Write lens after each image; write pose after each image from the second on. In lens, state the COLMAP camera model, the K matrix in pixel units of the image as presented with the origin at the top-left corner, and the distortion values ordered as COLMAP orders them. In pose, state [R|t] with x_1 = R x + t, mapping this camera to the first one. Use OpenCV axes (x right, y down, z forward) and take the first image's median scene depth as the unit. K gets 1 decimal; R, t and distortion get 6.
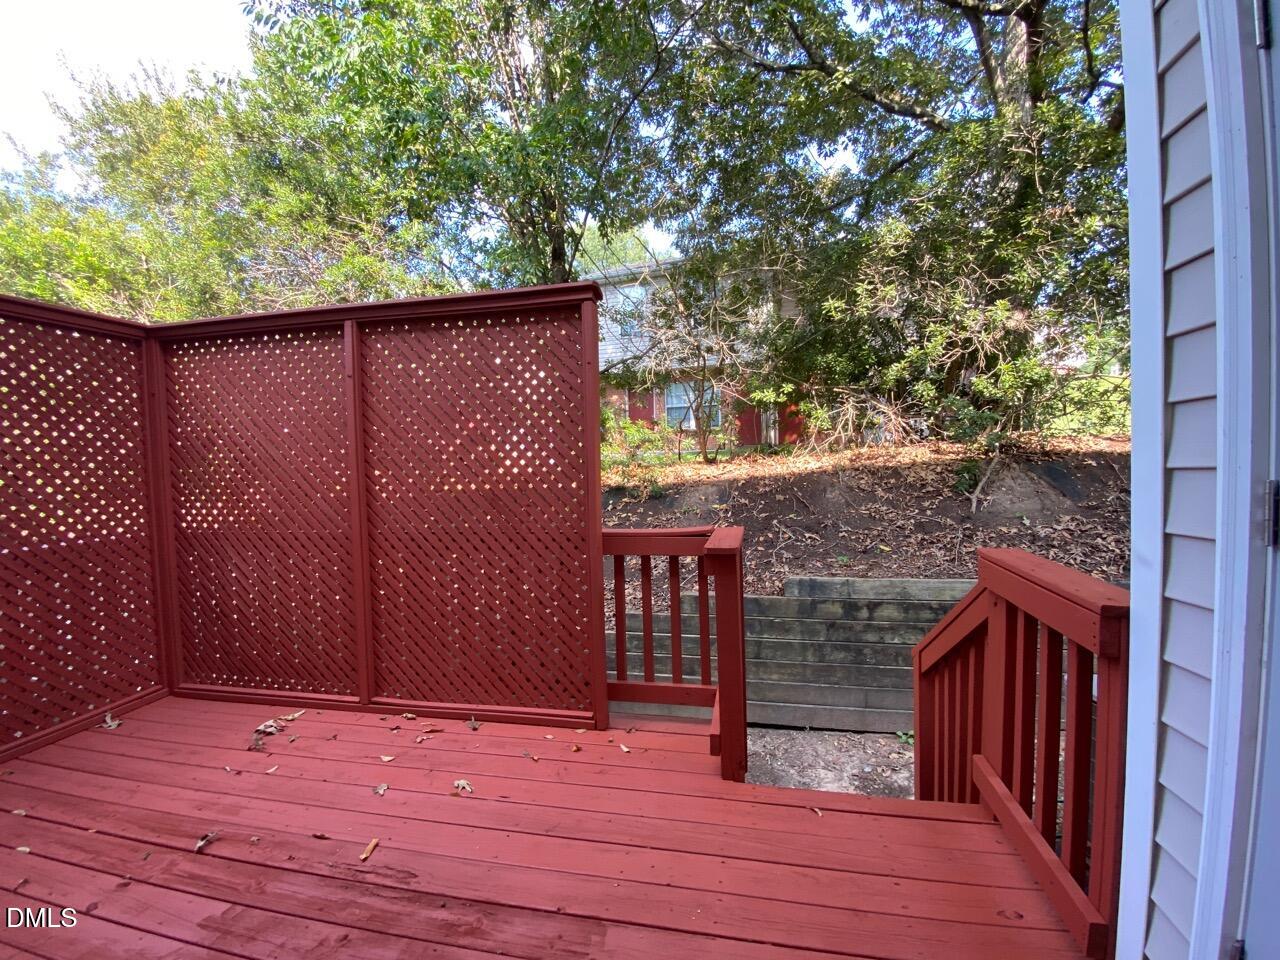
lens RADIAL K [[507.0, 0, 643.2], [0, 507.0, 483.4], [0, 0, 1]] dist [0.024760, -0.023065]
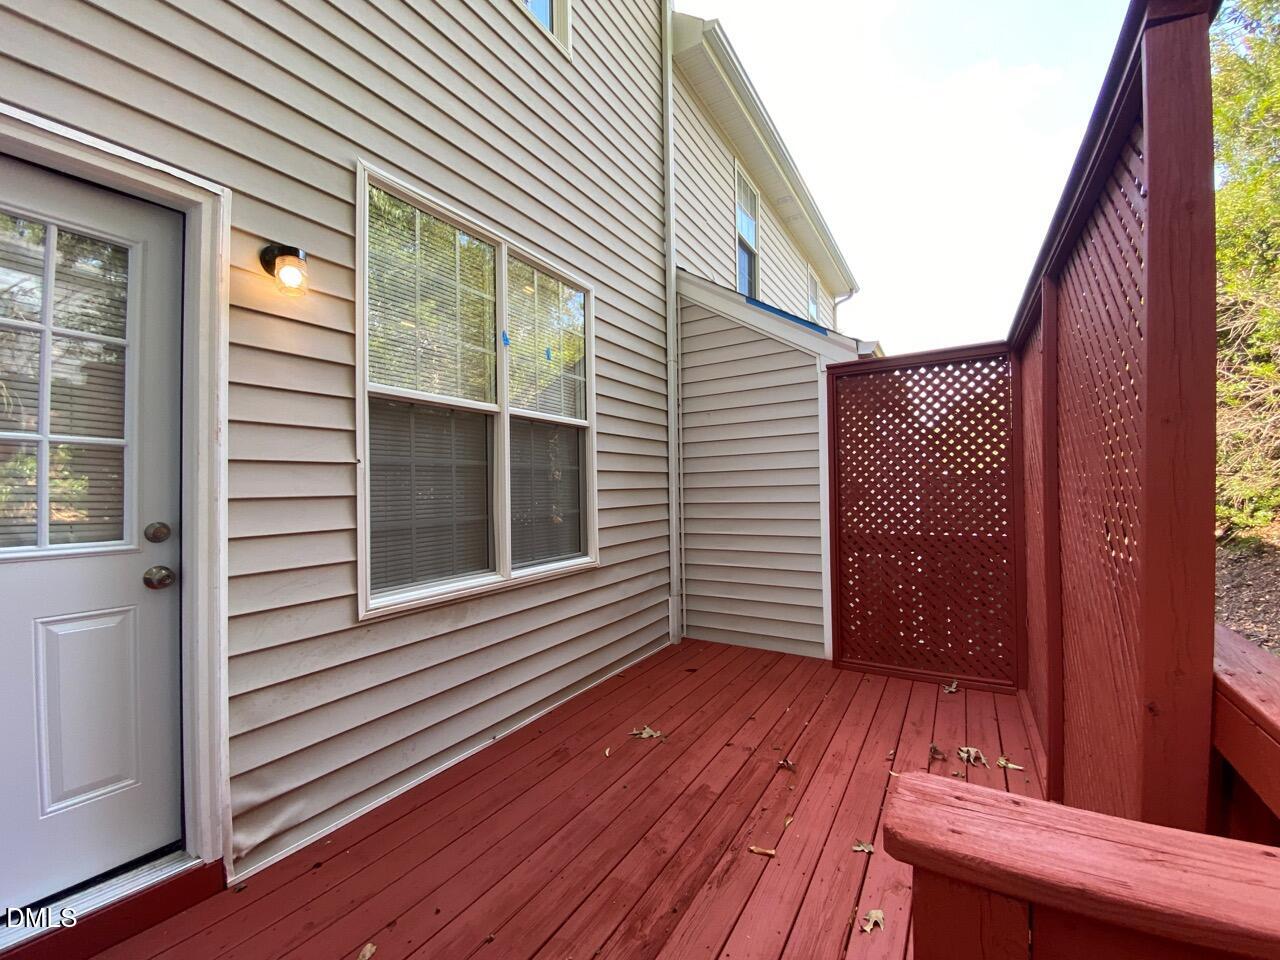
lens RADIAL K [[507.0, 0, 643.2], [0, 507.0, 483.4], [0, 0, 1]] dist [0.024760, -0.023065]
pose [[-0.335390, 0.018014, -0.941907, 0.506767], [-0.005924, 0.999757, 0.021230, -0.049687], [0.942061, 0.012700, -0.335202, 1.107006]]
